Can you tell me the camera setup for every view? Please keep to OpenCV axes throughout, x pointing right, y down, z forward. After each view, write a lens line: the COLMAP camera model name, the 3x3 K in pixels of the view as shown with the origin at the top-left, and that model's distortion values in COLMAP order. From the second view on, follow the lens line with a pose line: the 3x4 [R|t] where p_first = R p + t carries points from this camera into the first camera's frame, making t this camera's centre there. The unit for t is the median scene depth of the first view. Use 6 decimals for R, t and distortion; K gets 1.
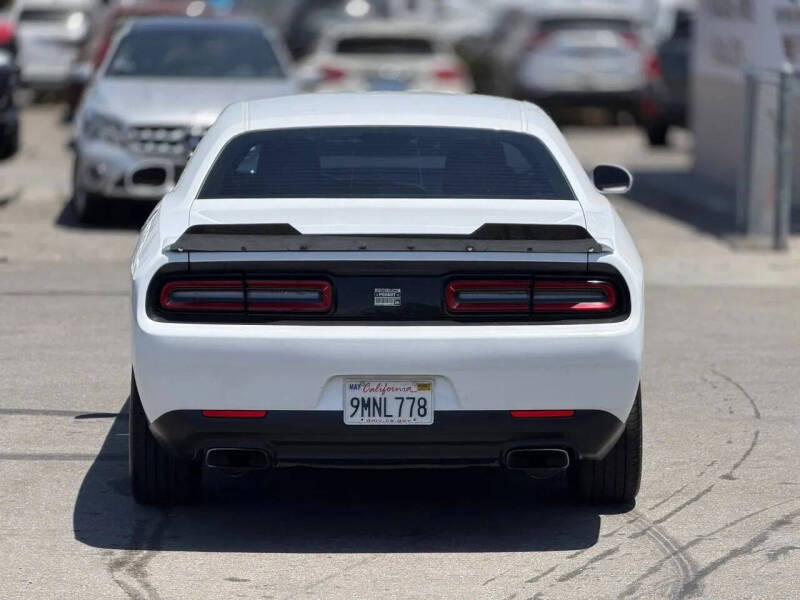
lens RADIAL K [[2900.9, 0, 400.0], [0, 2900.9, 300.0], [0, 0, 1]] dist [0.333258, 2.821313]
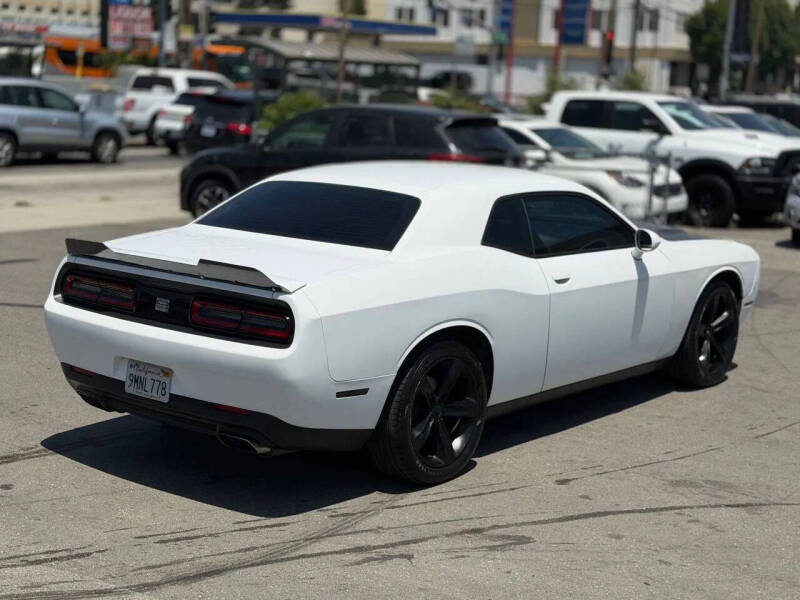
lens RADIAL K [[1268.1, 0, 400.0], [0, 1268.1, 300.0], [0, 0, 1]] dist [0.128043, 0.095814]
pose [[0.764704, 0.128681, -0.631402, 0.460093], [-0.104838, 0.991647, 0.075129, -0.060118], [0.635796, 0.008743, 0.771808, 0.609085]]
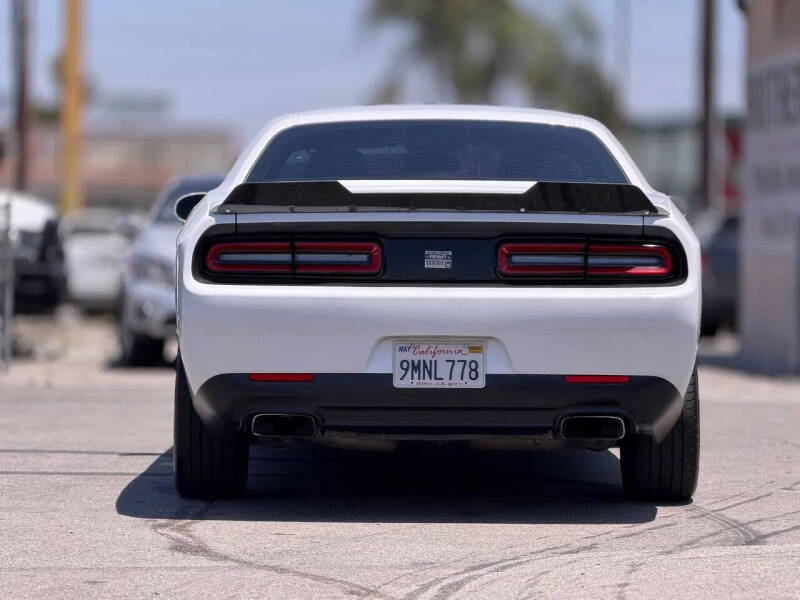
lens RADIAL K [[2900.9, 0, 400.0], [0, 2900.9, 300.0], [0, 0, 1]] dist [0.333258, 2.821313]
pose [[0.999873, 0.002223, -0.015808, -0.001713], [-0.003769, 0.995135, -0.098453, 0.109173], [0.015512, 0.098500, 0.995016, 0.027124]]
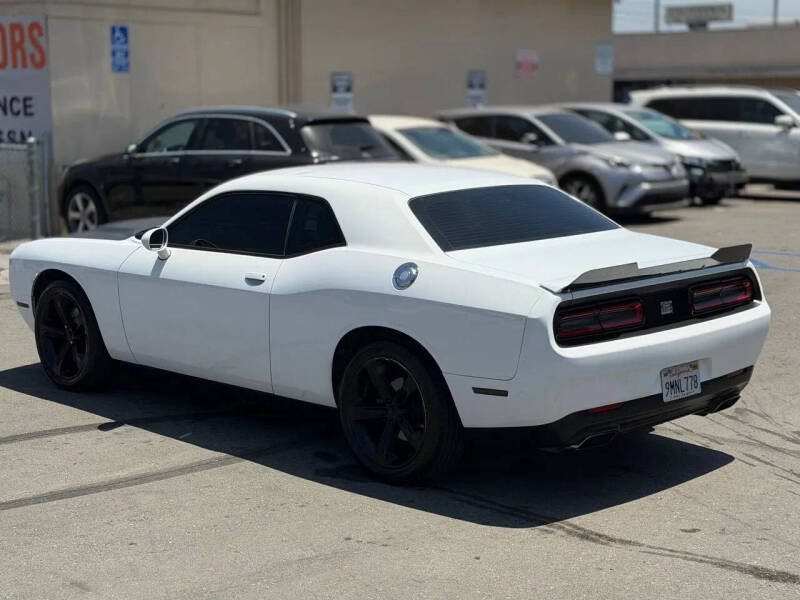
lens RADIAL K [[1441.6, 0, 400.0], [0, 1441.6, 300.0], [0, 0, 1]] dist [0.100815, 0.246946]
pose [[0.727478, -0.117031, 0.676077, -0.570791], [0.089148, 0.993116, 0.075986, -0.069340], [-0.680315, 0.004993, 0.732903, 0.576284]]
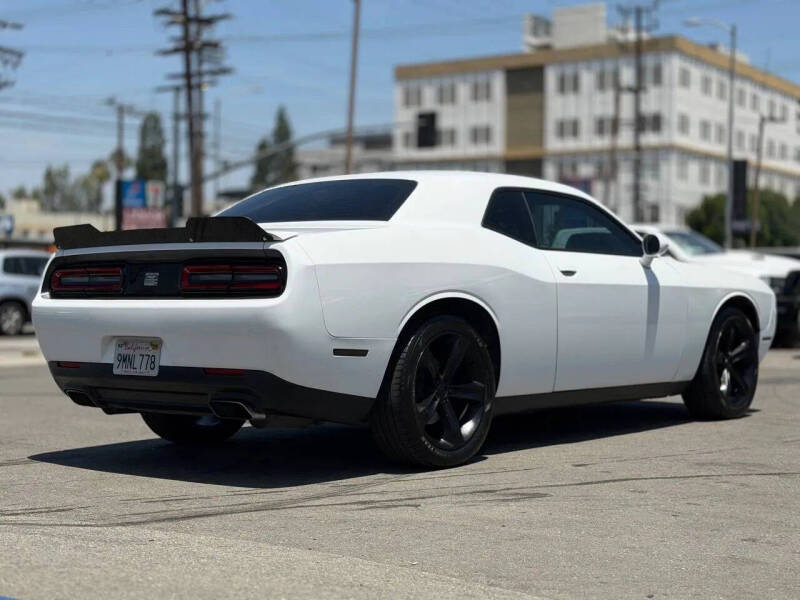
lens RADIAL K [[1268.1, 0, 400.0], [0, 1268.1, 300.0], [0, 0, 1]] dist [0.128043, 0.095814]
pose [[0.759474, -0.004246, -0.650523, 0.456318], [-0.067550, 0.994058, -0.085352, 0.050020], [0.647021, 0.108765, 0.754675, 0.639804]]
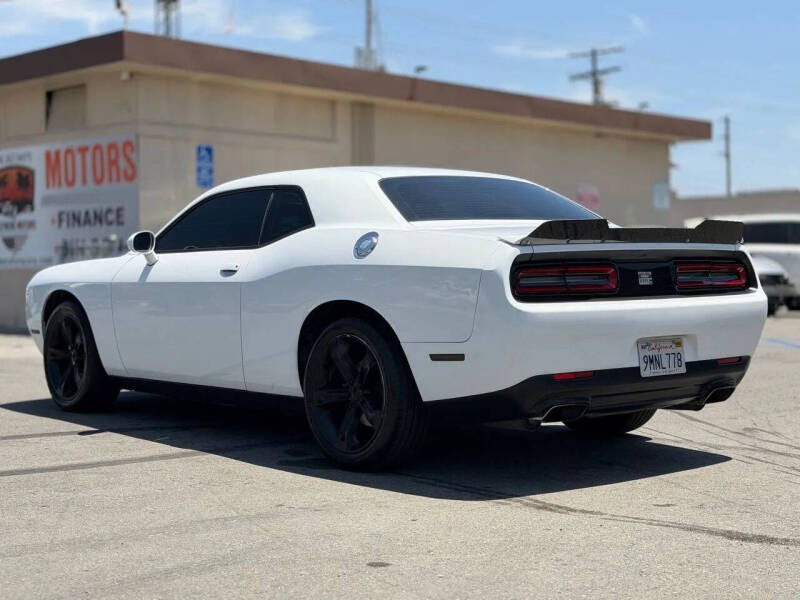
lens RADIAL K [[1268.1, 0, 400.0], [0, 1268.1, 300.0], [0, 0, 1]] dist [0.128043, 0.095814]
pose [[0.781094, -0.032998, 0.623541, -0.447790], [0.083886, 0.995096, -0.052421, 0.029523], [-0.618753, 0.093252, 0.780031, 0.623838]]
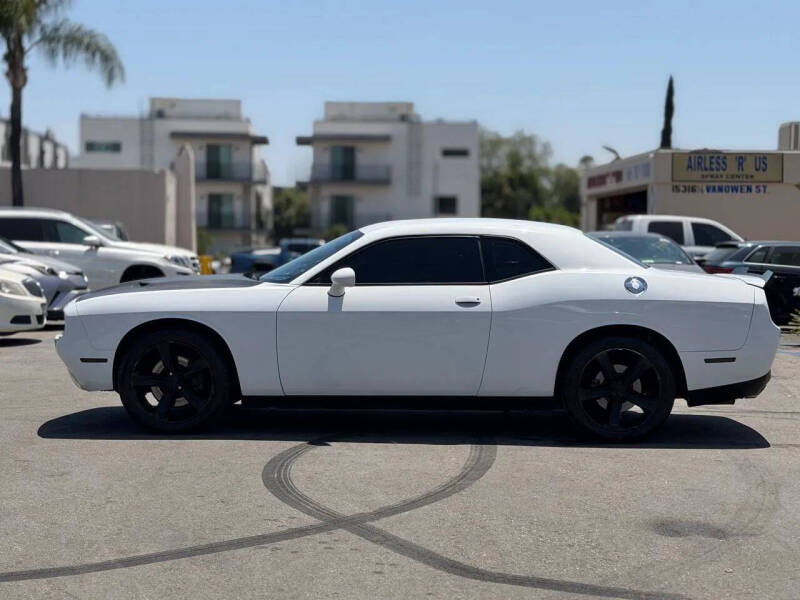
lens RADIAL K [[1441.6, 0, 400.0], [0, 1441.6, 300.0], [0, 0, 1]] dist [0.100815, 0.246946]
pose [[0.053396, -0.052109, 0.997213, -1.059436], [0.104861, 0.993409, 0.046295, -0.078974], [-0.993052, 0.102096, 0.058508, 1.186781]]
